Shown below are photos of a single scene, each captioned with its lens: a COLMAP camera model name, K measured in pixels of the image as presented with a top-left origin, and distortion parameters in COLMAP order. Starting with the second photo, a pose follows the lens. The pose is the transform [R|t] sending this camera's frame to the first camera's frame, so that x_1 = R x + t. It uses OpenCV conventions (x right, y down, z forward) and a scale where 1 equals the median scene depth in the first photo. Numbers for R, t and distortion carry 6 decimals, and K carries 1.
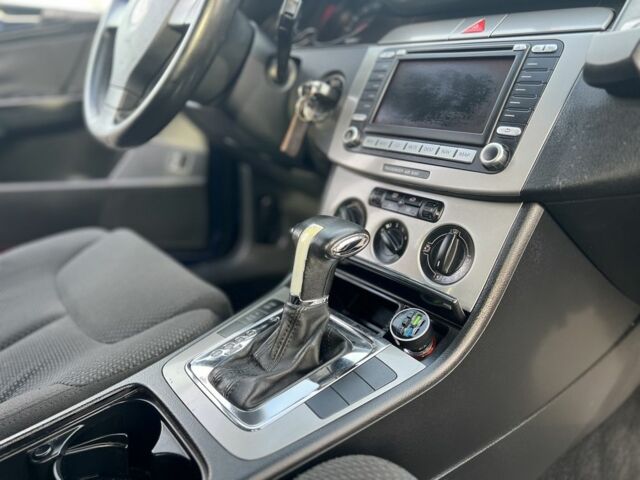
lens RADIAL K [[452.3, 0, 320.1], [0, 452.3, 268.0], [0, 0, 1]] dist [0.006478, 0.001077]
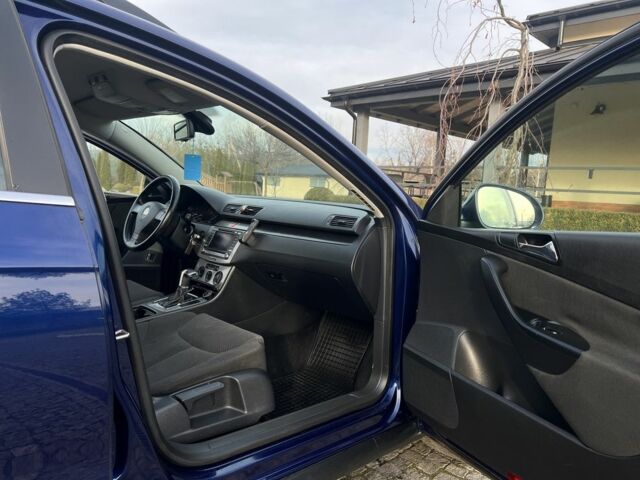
lens RADIAL K [[461.8, 0, 320.2], [0, 461.8, 245.2], [0, 0, 1]] dist [0.047089, 0.000011]
pose [[0.995966, 0.028529, 0.085074, 0.740540], [-0.005404, 0.965461, -0.260490, 0.691640], [-0.089567, 0.258979, 0.961721, -2.900696]]
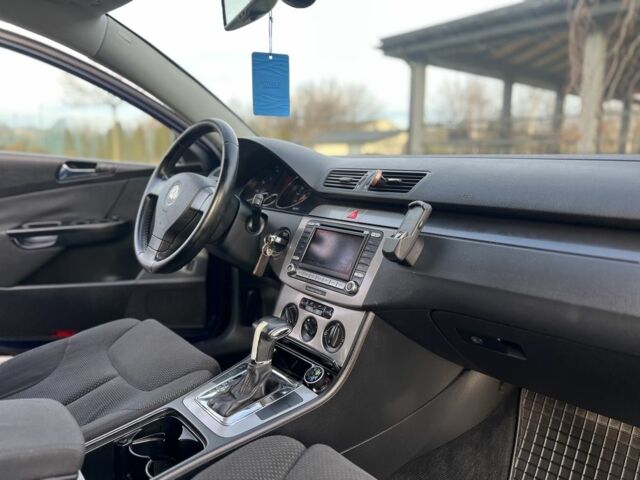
lens RADIAL K [[461.8, 0, 320.2], [0, 461.8, 245.2], [0, 0, 1]] dist [0.047089, 0.000011]
pose [[0.999912, -0.009857, 0.008871, 0.178174], [0.011424, 0.979988, -0.198728, -0.016108], [-0.006735, 0.198811, 0.980015, -0.860232]]
